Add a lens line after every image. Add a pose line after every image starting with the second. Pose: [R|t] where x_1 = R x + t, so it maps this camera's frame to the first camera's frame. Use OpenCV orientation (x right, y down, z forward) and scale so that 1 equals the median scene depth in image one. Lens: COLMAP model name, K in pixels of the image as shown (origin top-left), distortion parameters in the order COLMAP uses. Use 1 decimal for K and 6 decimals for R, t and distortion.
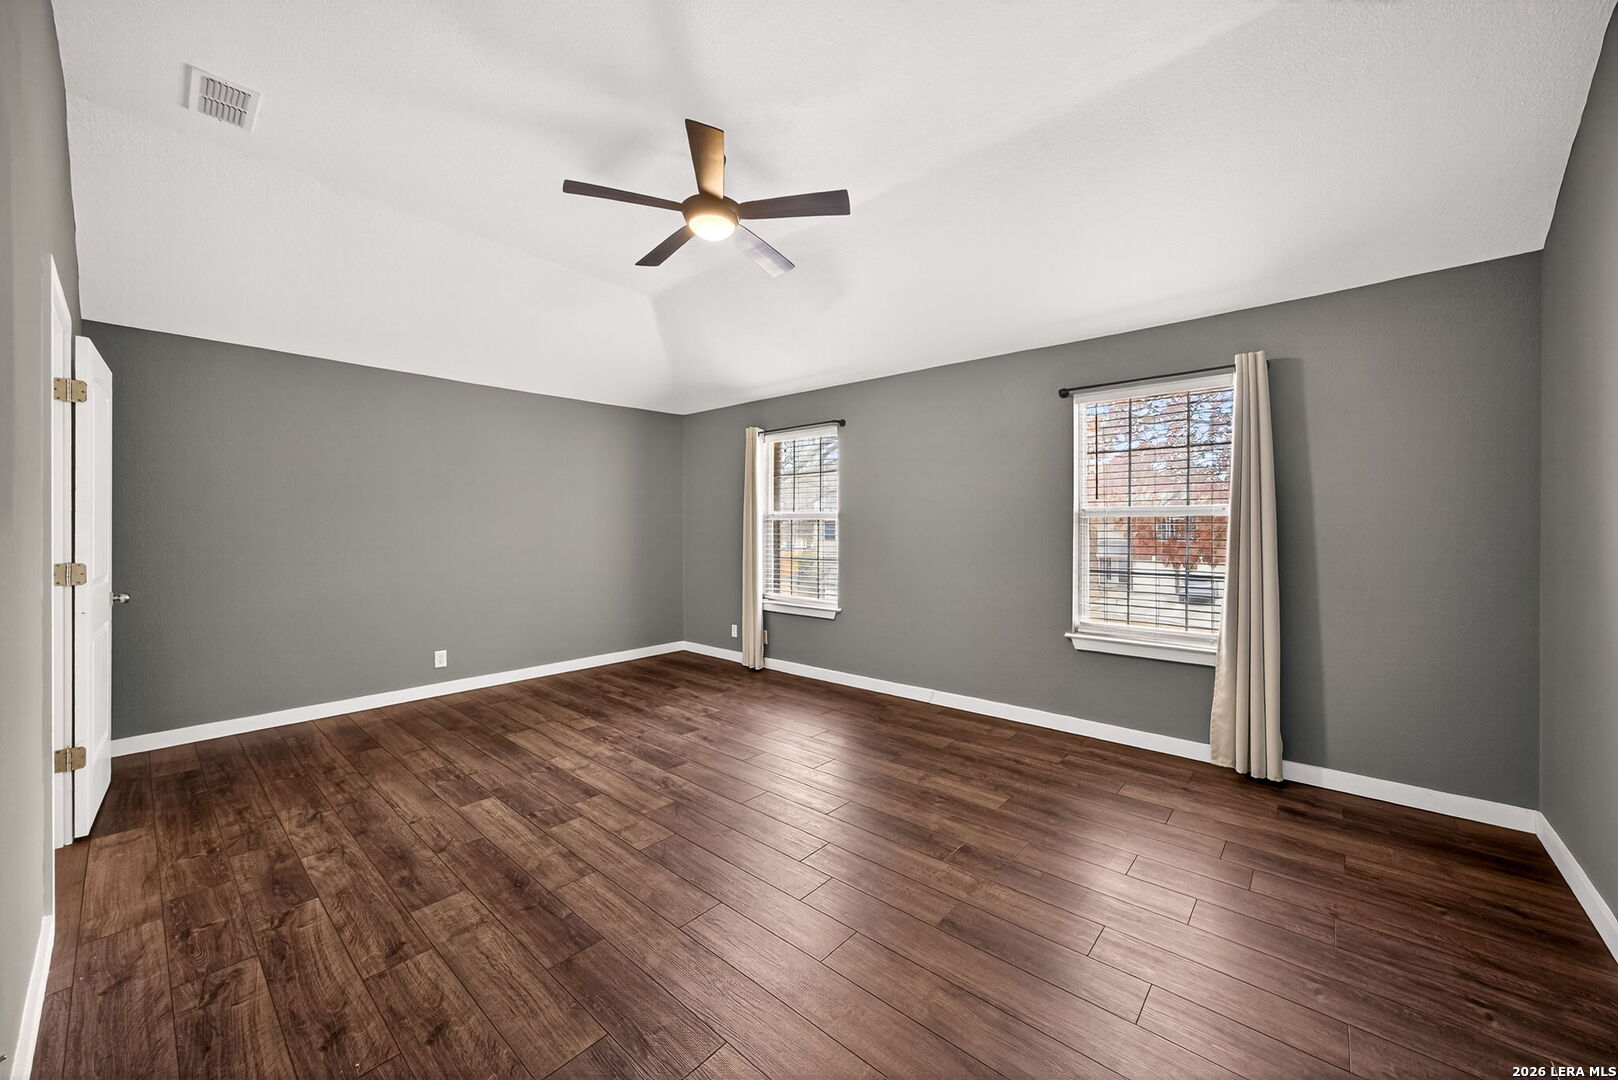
lens RADIAL K [[588.9, 0, 804.9], [0, 588.9, 533.1], [0, 0, 1]] dist [0.000859, 0.000178]
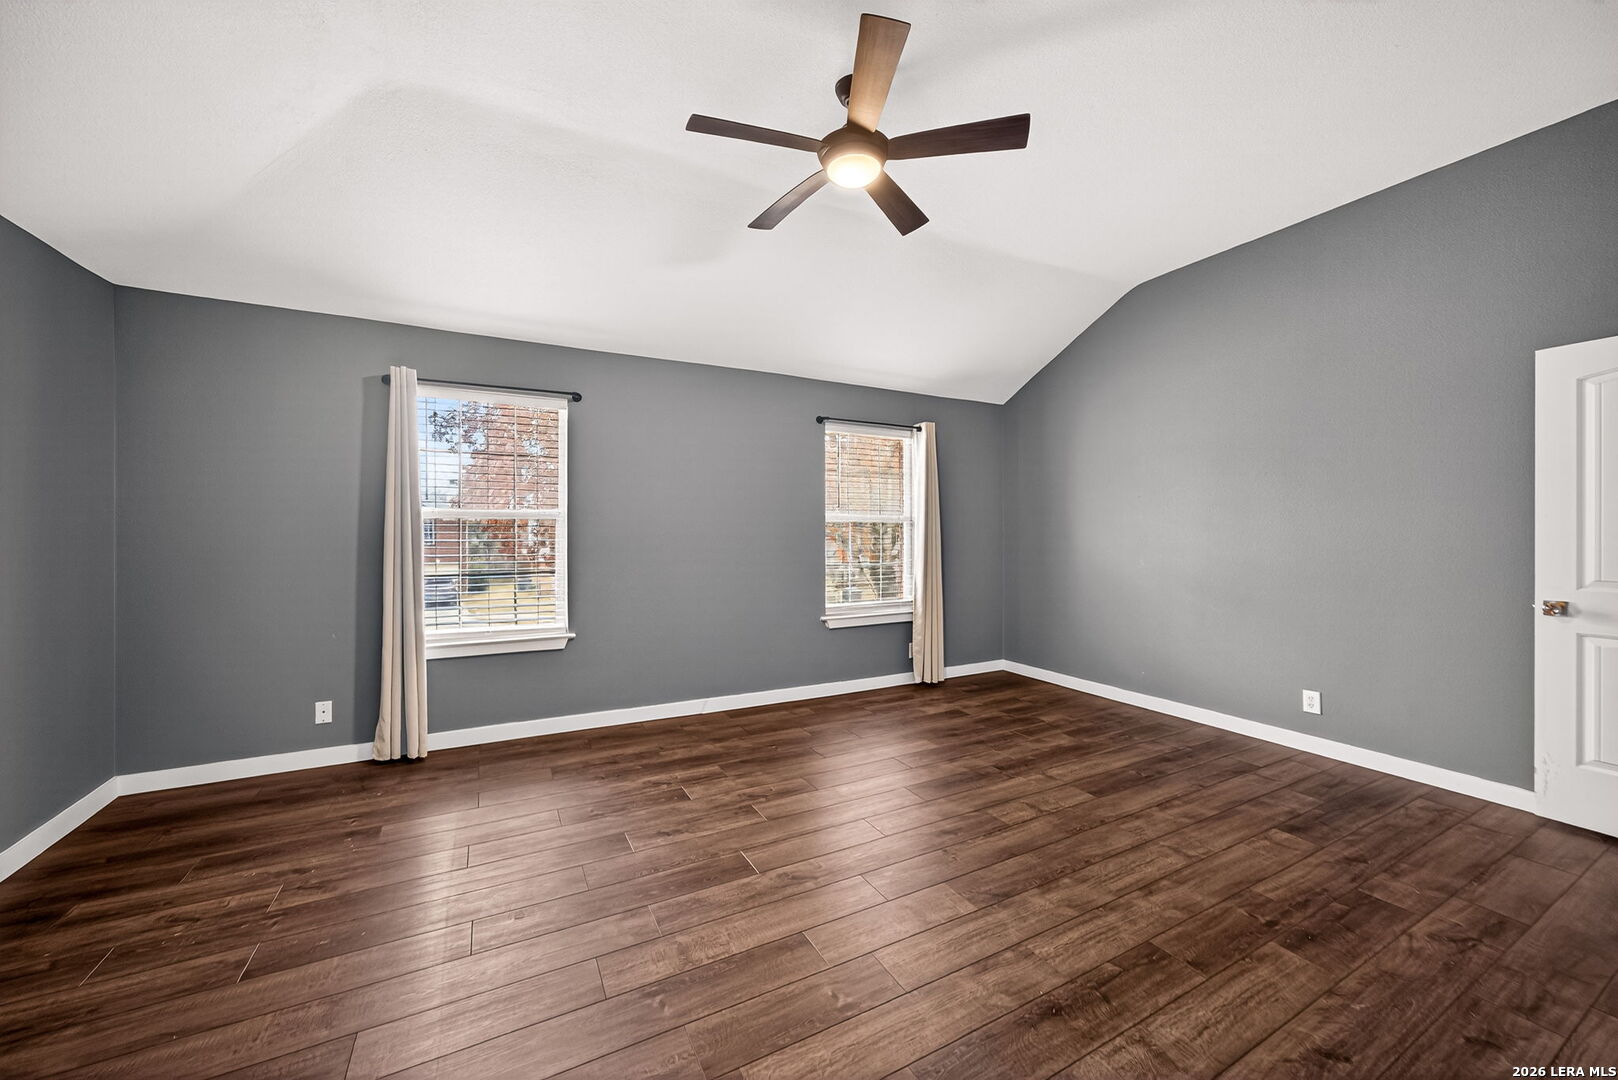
lens RADIAL K [[588.9, 0, 804.9], [0, 588.9, 533.1], [0, 0, 1]] dist [0.000859, 0.000178]
pose [[0.355840, 0.008637, 0.934507, -0.900149], [-0.003802, 0.999962, -0.007794, 0.001874], [-0.934539, -0.000780, 0.355860, 0.716074]]
